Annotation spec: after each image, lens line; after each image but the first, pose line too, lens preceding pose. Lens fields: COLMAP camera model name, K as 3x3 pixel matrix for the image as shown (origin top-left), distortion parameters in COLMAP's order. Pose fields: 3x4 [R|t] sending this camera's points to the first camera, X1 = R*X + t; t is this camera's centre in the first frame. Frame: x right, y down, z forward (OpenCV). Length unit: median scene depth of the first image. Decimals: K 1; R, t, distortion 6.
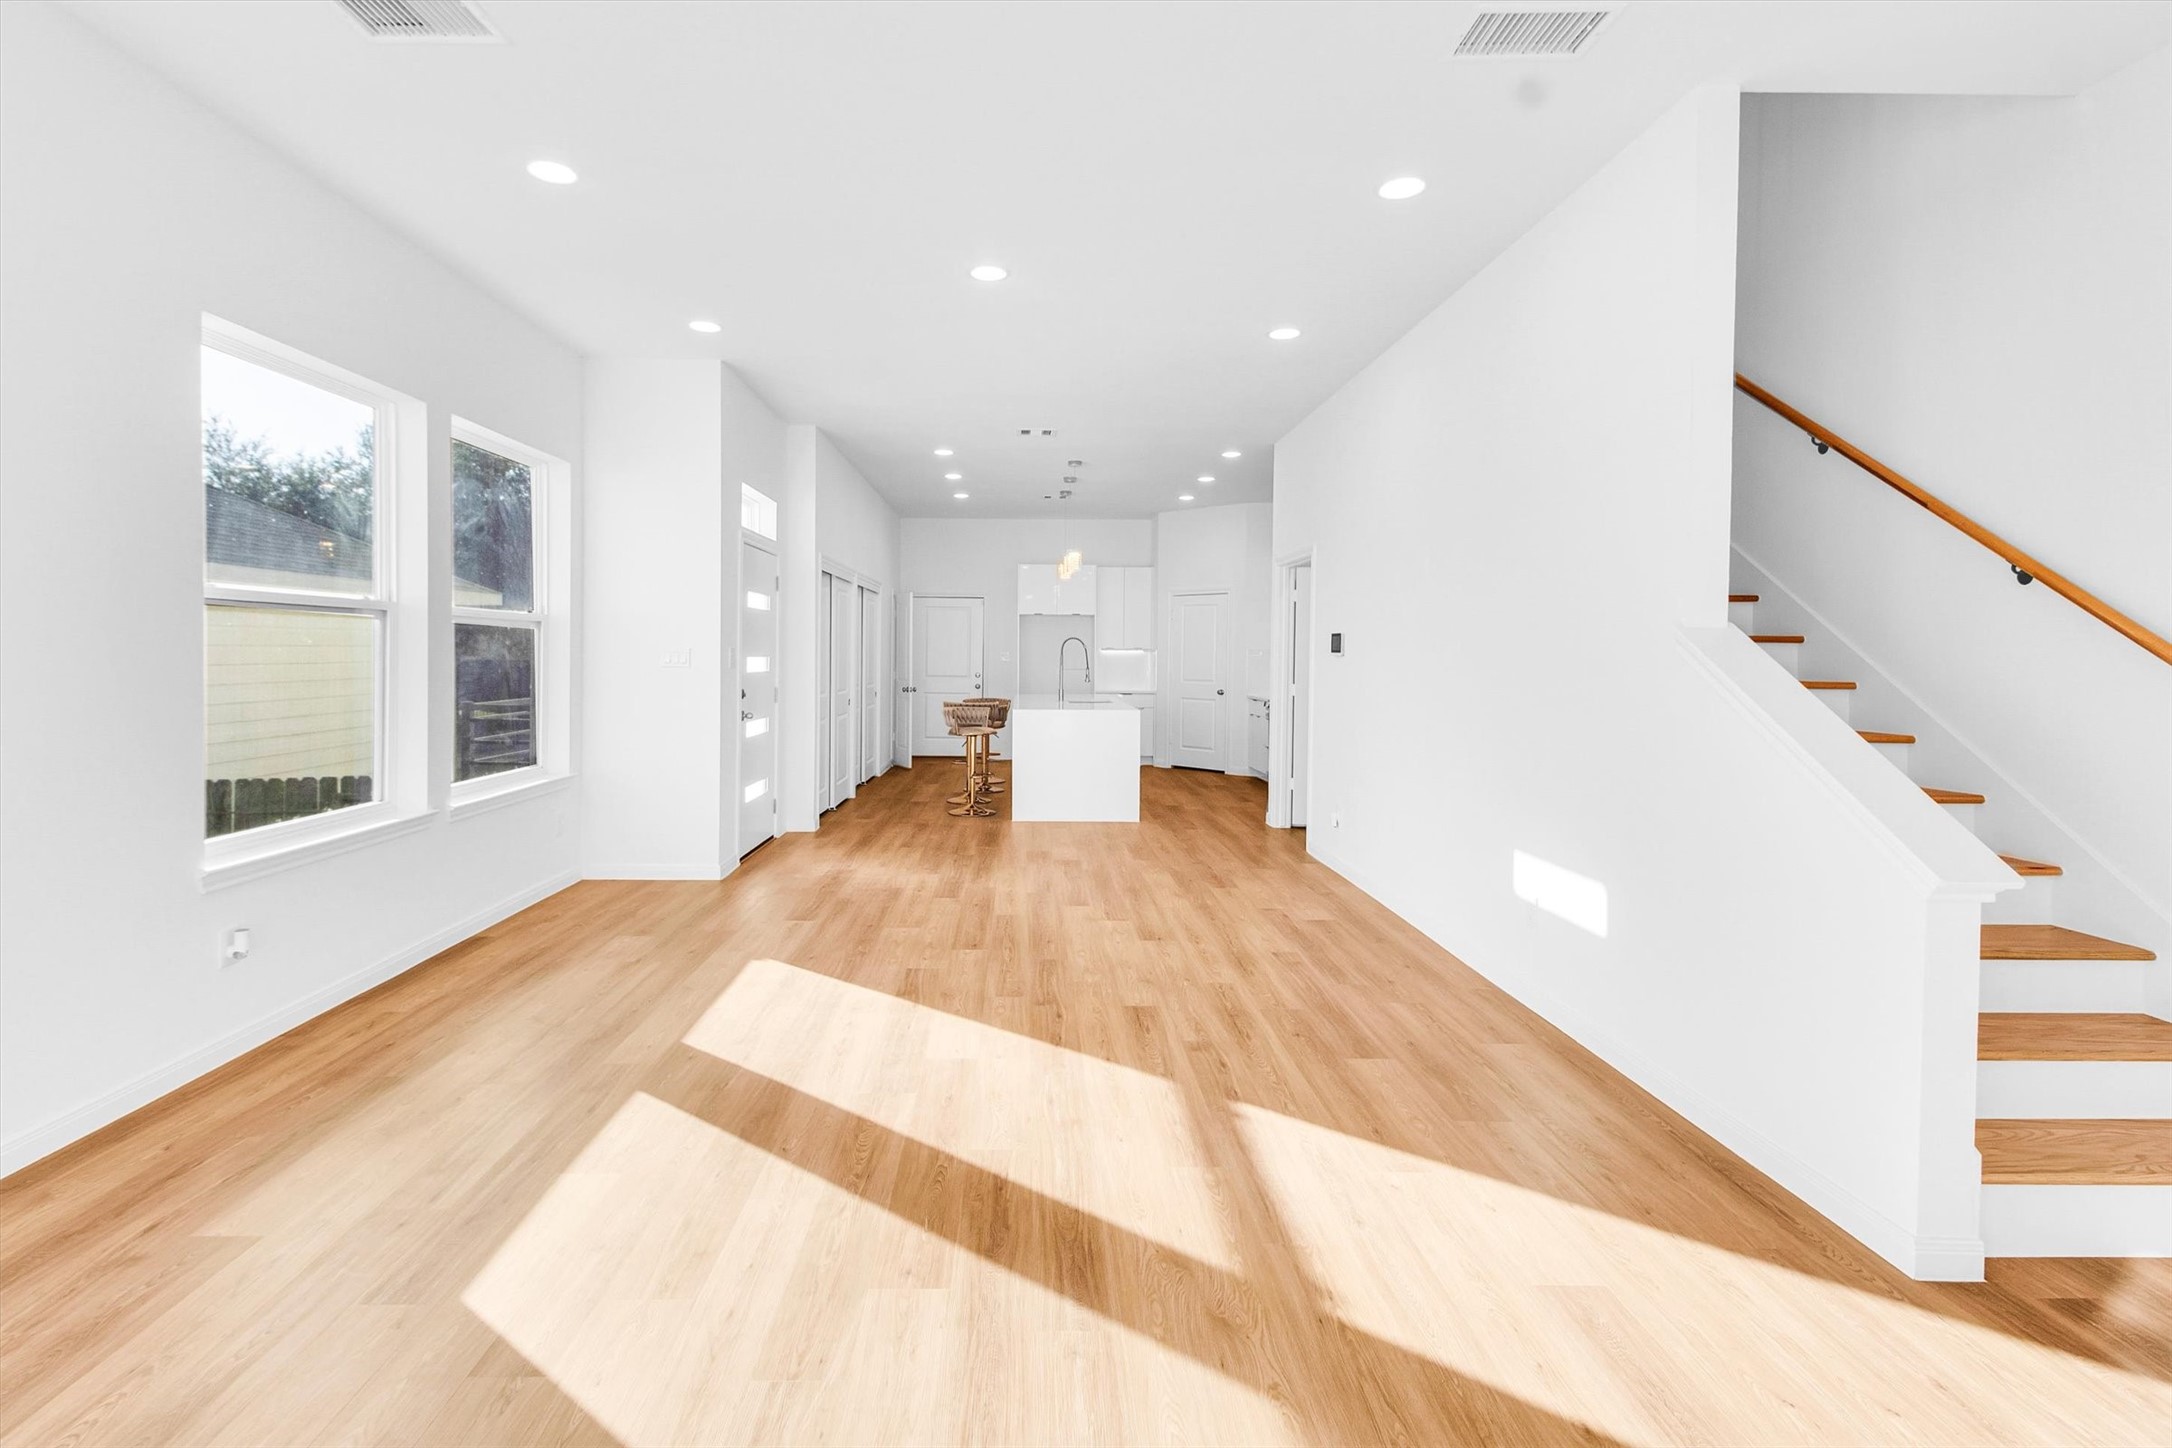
lens RADIAL K [[1032.0, 0, 1047.8], [0, 1032.0, 661.3], [0, 0, 1]] dist [0.027183, -0.000531]
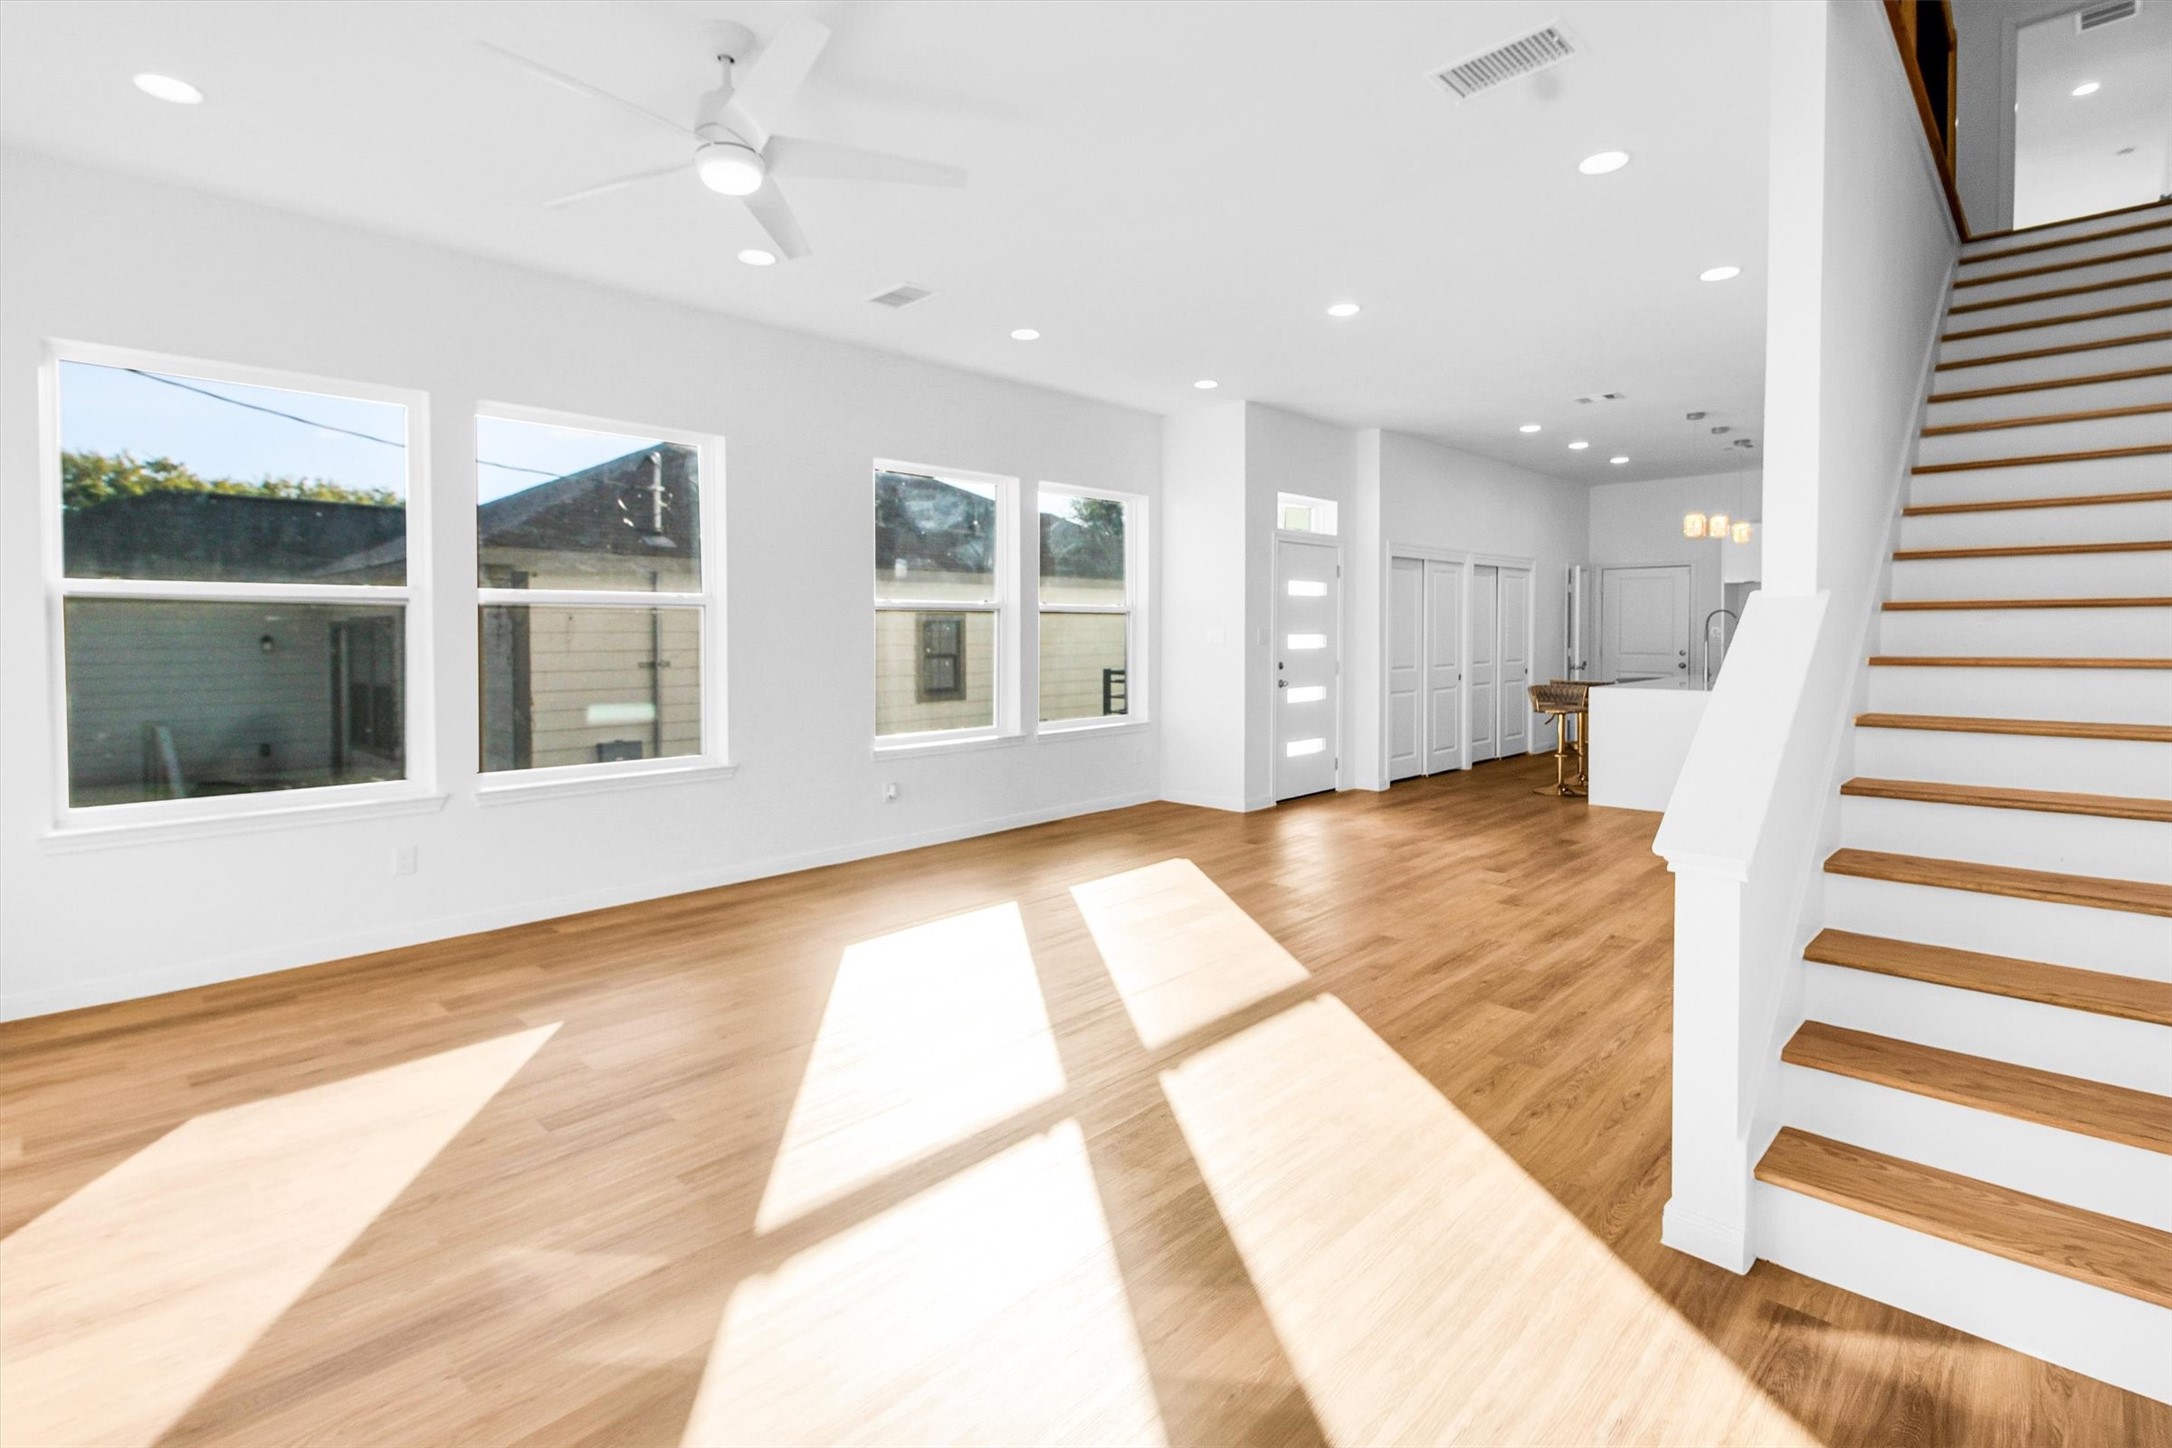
lens RADIAL K [[1032.0, 0, 1047.8], [0, 1032.0, 661.3], [0, 0, 1]] dist [0.027183, -0.000531]
pose [[0.691540, 0.012164, -0.722236, 0.403058], [0.002631, 0.999809, 0.019357, 0.001140], [0.722334, -0.015286, 0.691376, -0.041040]]
